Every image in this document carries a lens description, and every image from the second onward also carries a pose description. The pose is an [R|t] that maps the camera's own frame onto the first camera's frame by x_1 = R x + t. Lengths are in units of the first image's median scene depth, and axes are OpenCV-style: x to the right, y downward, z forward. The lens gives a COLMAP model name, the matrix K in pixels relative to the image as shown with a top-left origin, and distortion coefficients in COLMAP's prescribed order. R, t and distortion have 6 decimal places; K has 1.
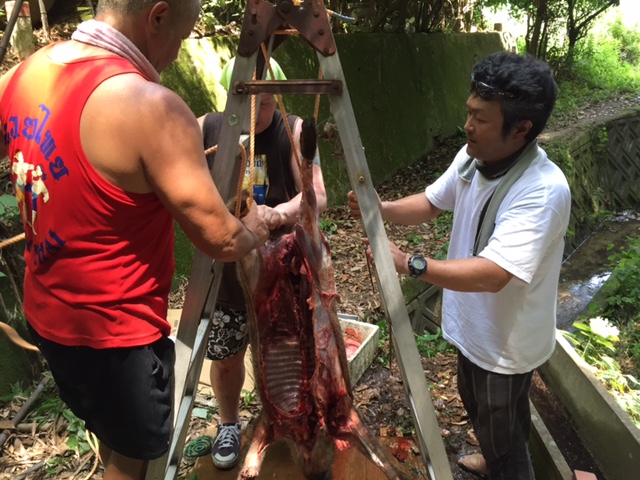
lens RADIAL K [[542.8, 0, 321.6], [0, 542.8, 234.4], [0, 0, 1]] dist [0.005800, -0.002476]
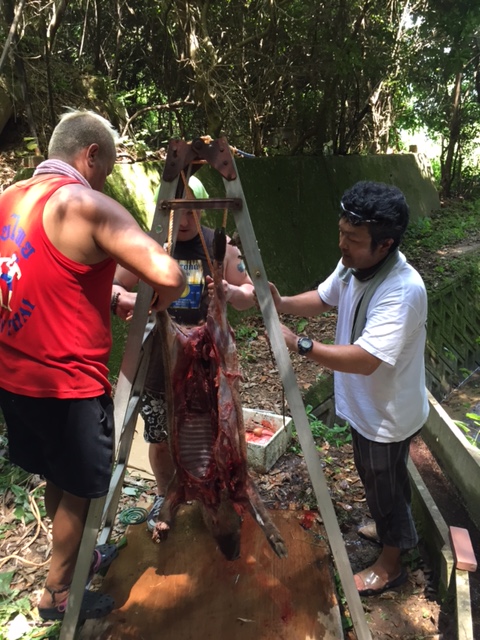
lens RADIAL K [[542.8, 0, 240.0], [0, 542.8, 320.0], [0, 0, 1]] dist [0.005800, -0.002476]
pose [[0.999788, -0.004263, -0.020129, 0.024690], [0.003069, 0.998254, -0.058992, 0.036678], [0.020345, 0.058917, 0.998056, -0.124054]]
